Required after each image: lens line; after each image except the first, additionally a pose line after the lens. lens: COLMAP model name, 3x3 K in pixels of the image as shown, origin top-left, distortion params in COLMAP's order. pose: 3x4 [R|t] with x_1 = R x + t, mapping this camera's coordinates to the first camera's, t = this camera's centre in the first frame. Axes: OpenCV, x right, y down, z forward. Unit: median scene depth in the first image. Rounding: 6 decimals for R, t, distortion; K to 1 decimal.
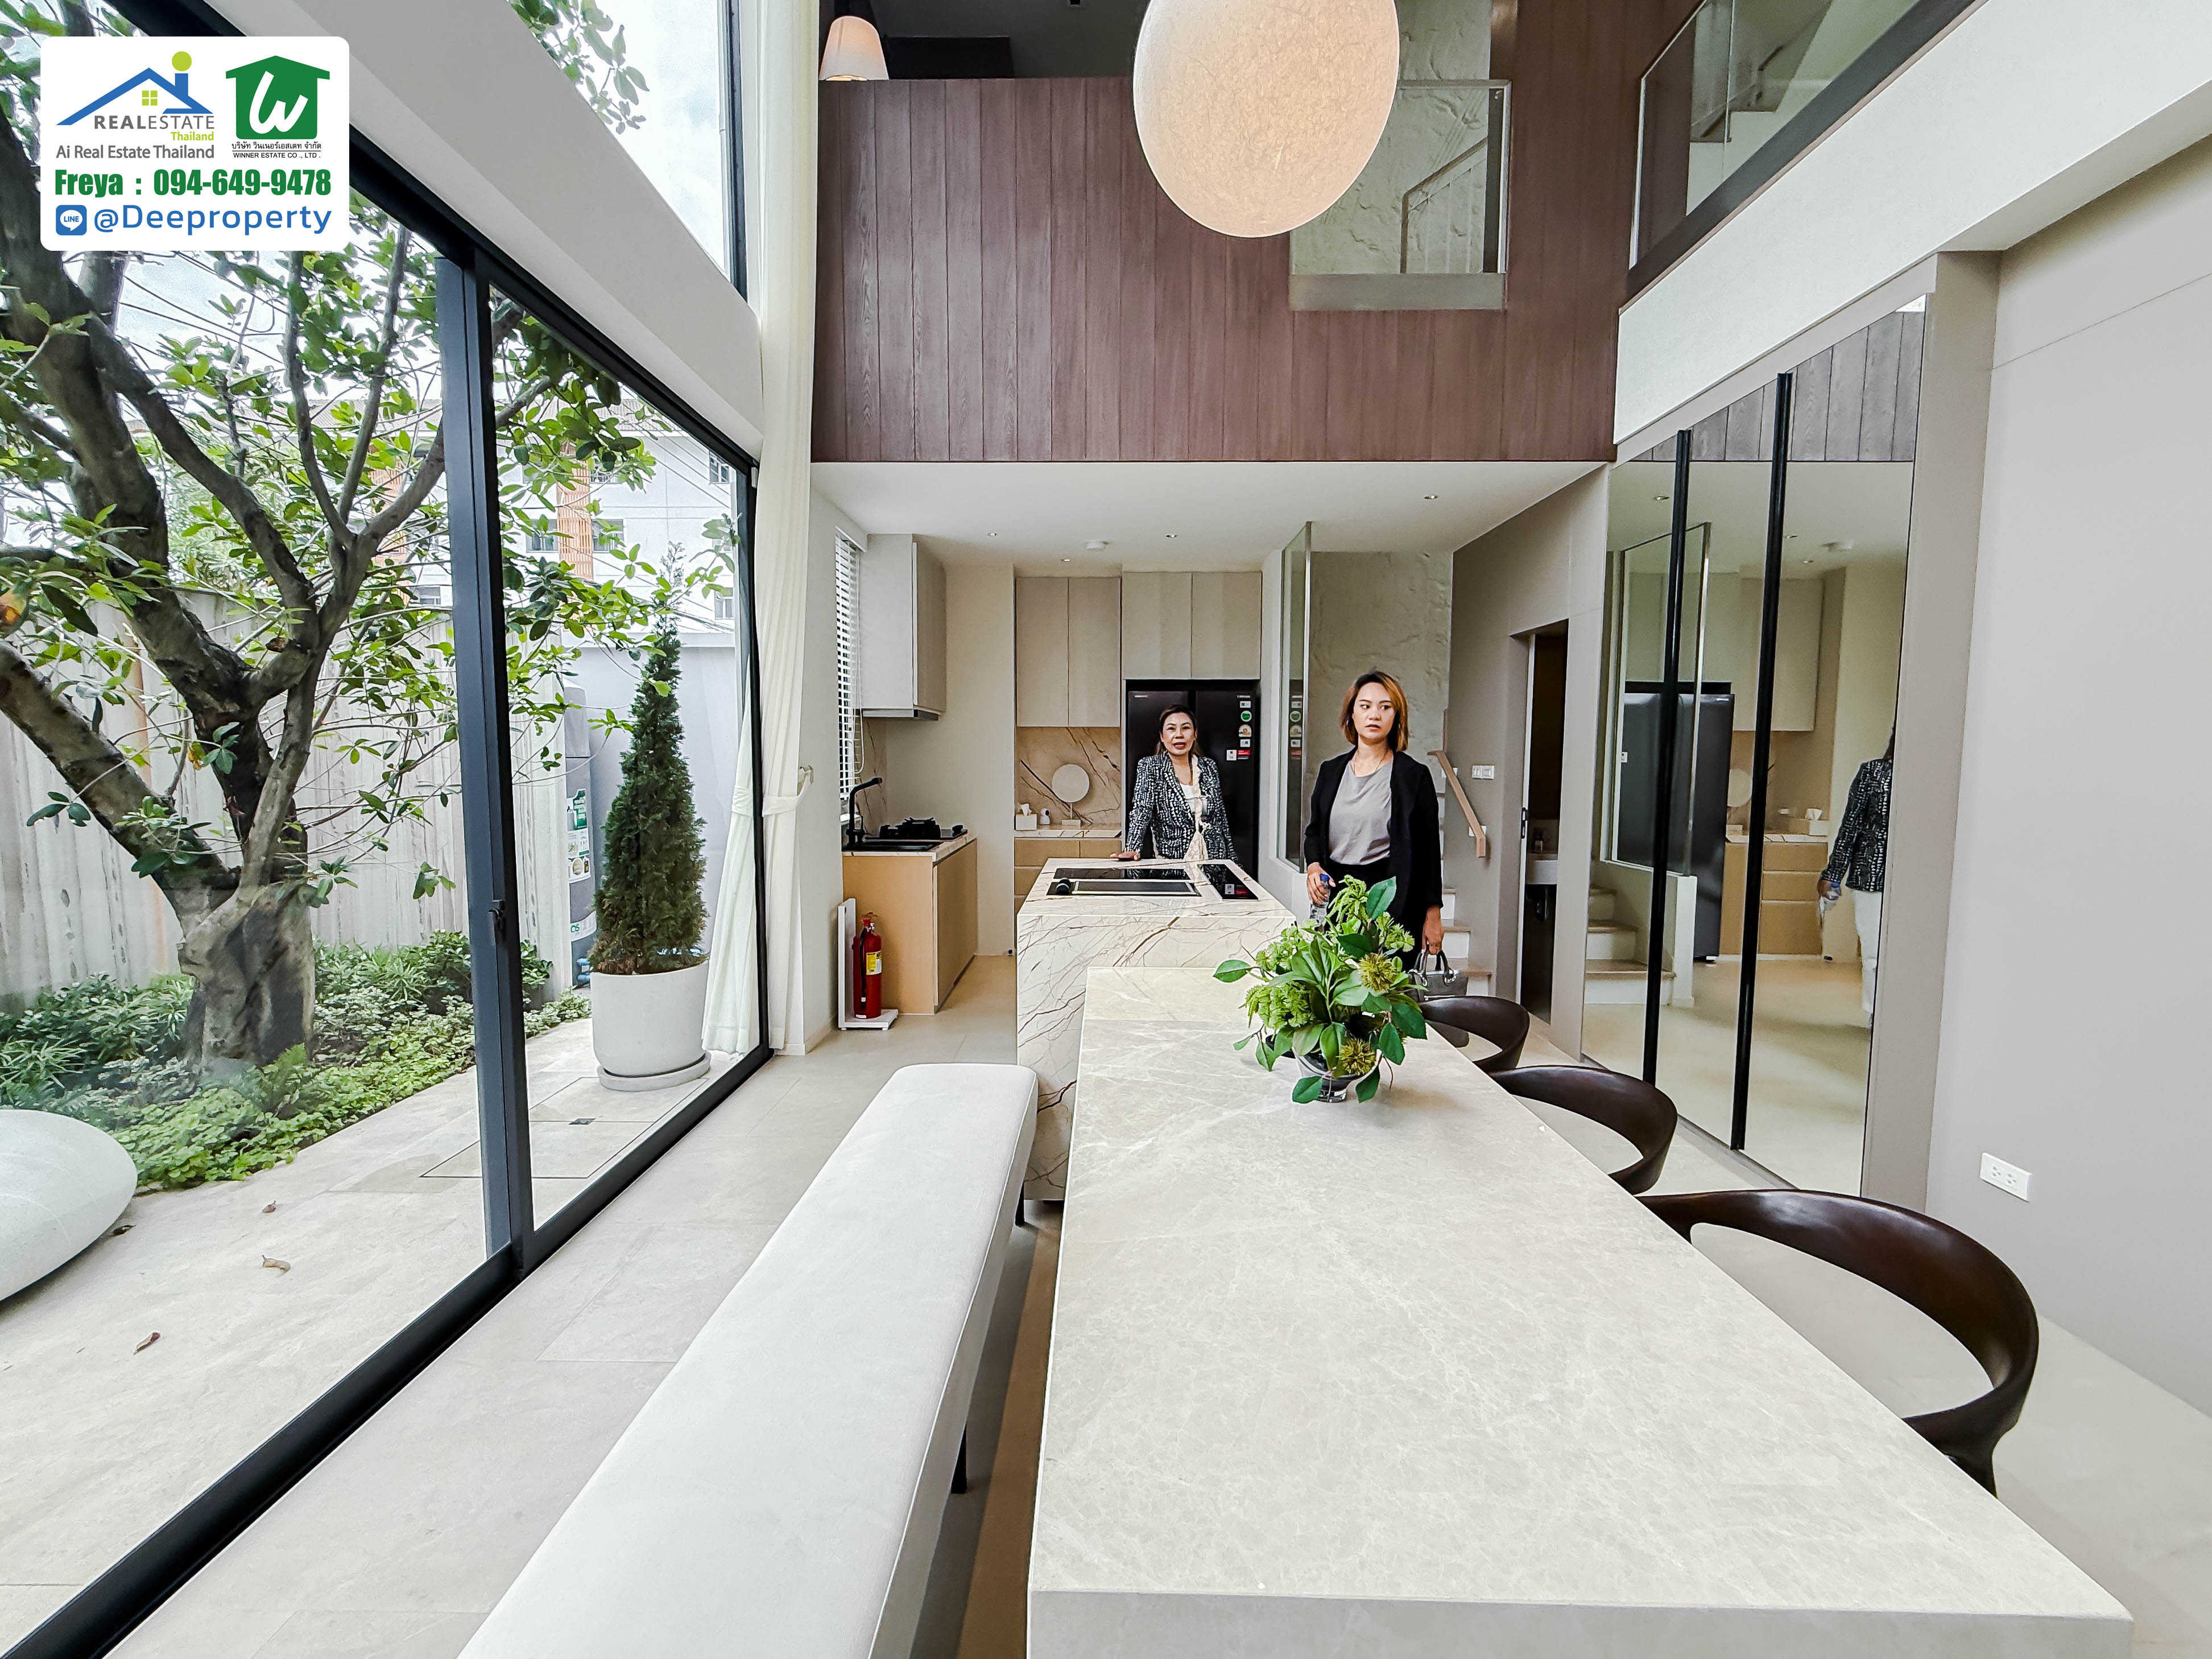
lens RADIAL K [[882.6, 0, 1098.3], [0, 882.6, 828.6], [0, 0, 1]] dist [-0.000990, -0.000315]
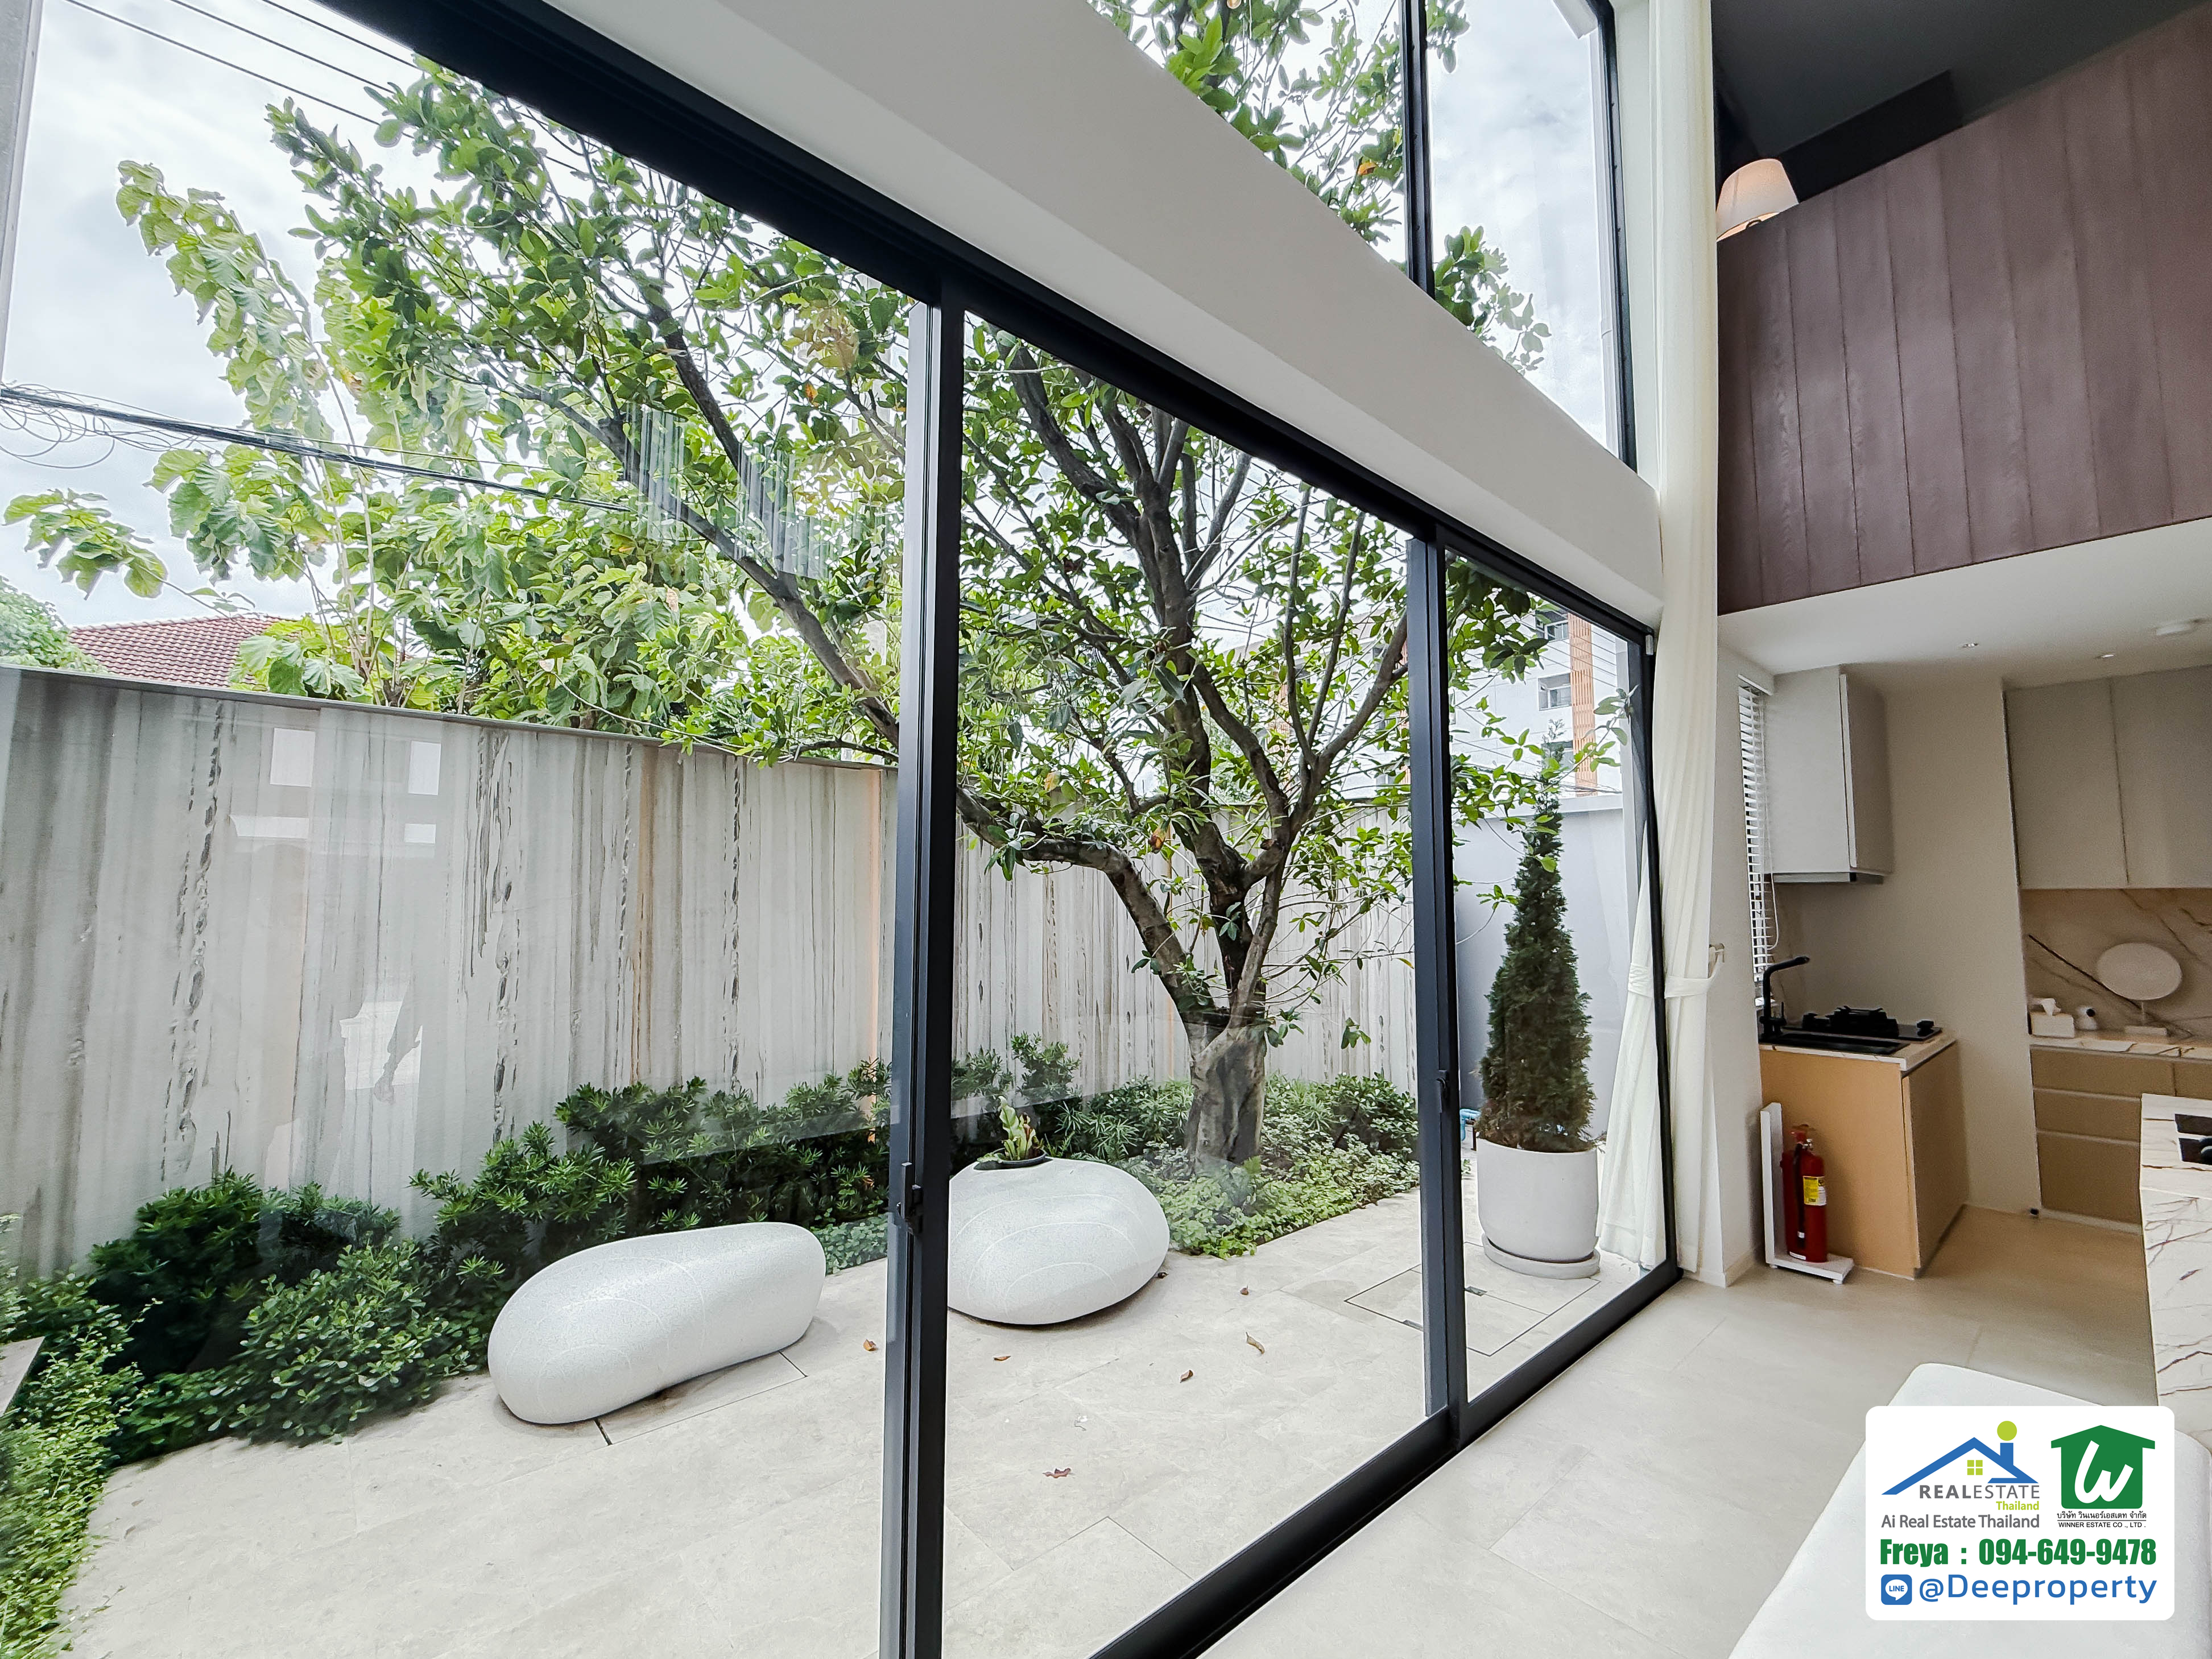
lens RADIAL K [[902.8, 0, 1134.4], [0, 902.8, 835.4], [0, 0, 1]] dist [0.001910, -0.000057]
pose [[0.681123, -0.061075, -0.729617, -0.061008], [-0.058271, 0.988832, -0.137171, -0.020231], [0.729846, 0.135946, 0.669958, -0.052058]]
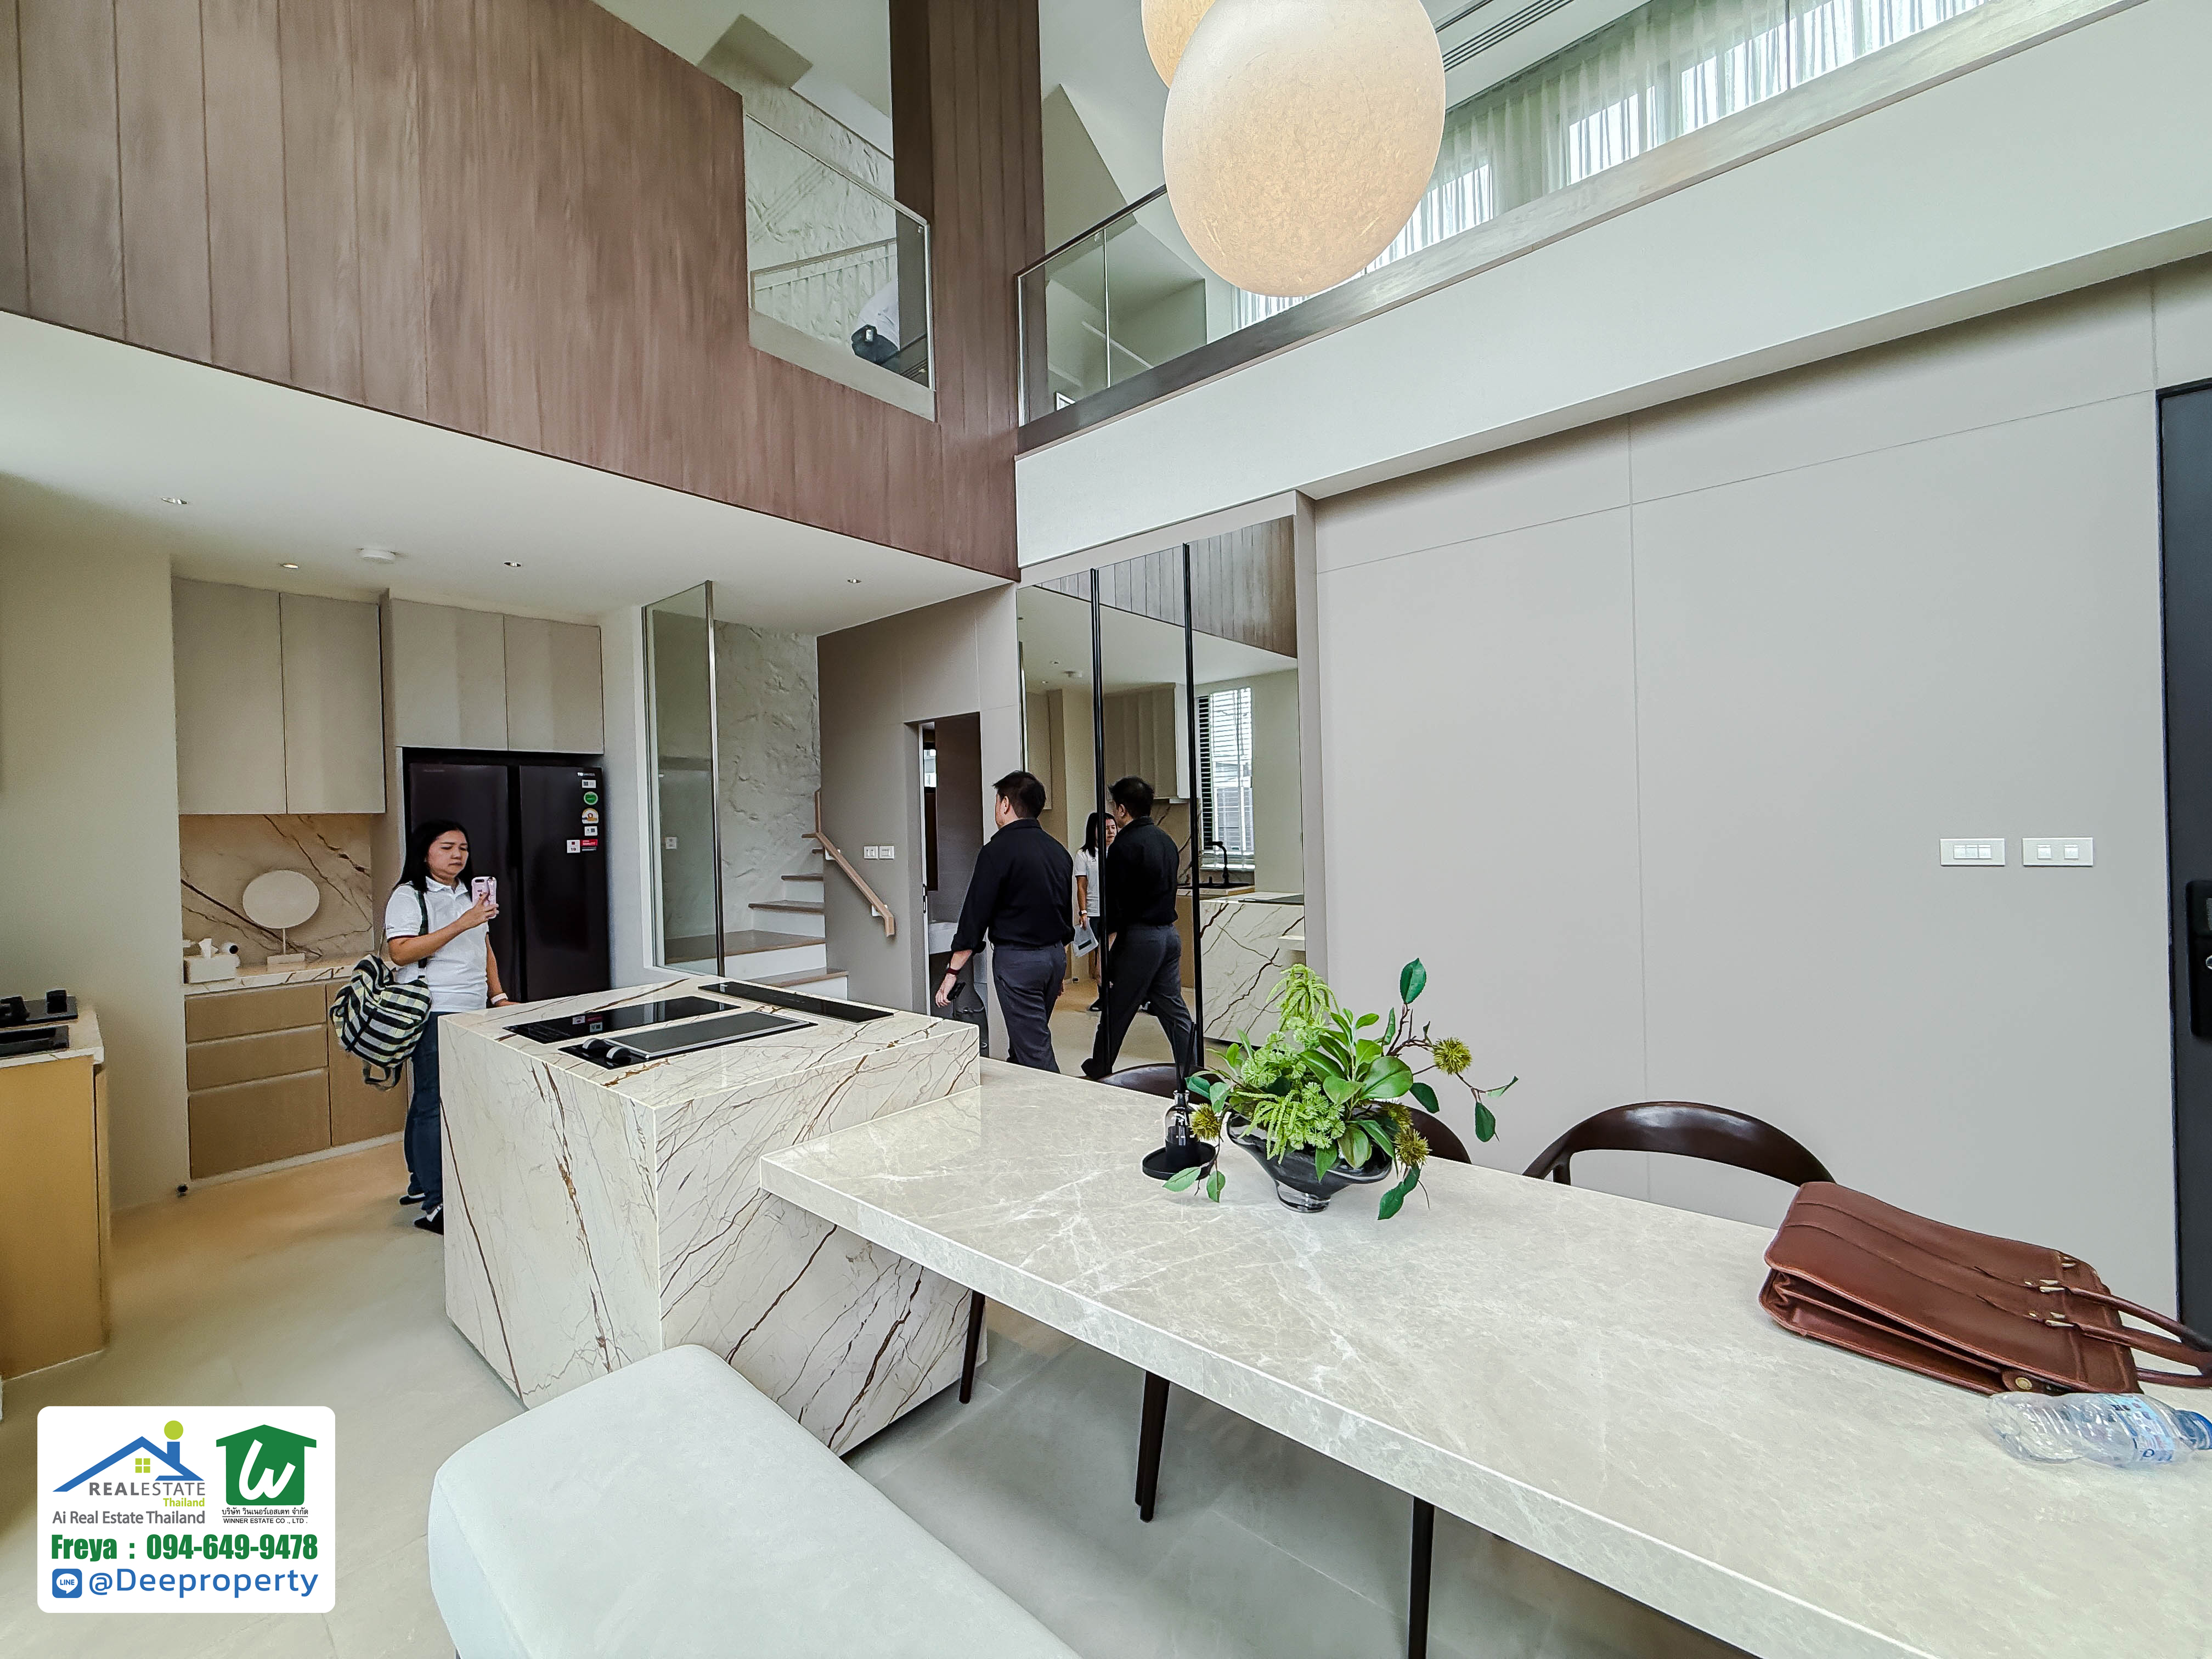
lens RADIAL K [[879.9, 0, 961.2], [0, 879.9, 831.5], [0, 0, 1]] dist [0.000676, 0.000166]
pose [[0.650043, -0.028694, 0.759356, -0.280362], [0.094947, 0.994523, -0.043699, -0.034825], [-0.753943, 0.100504, 0.649207, 0.262619]]
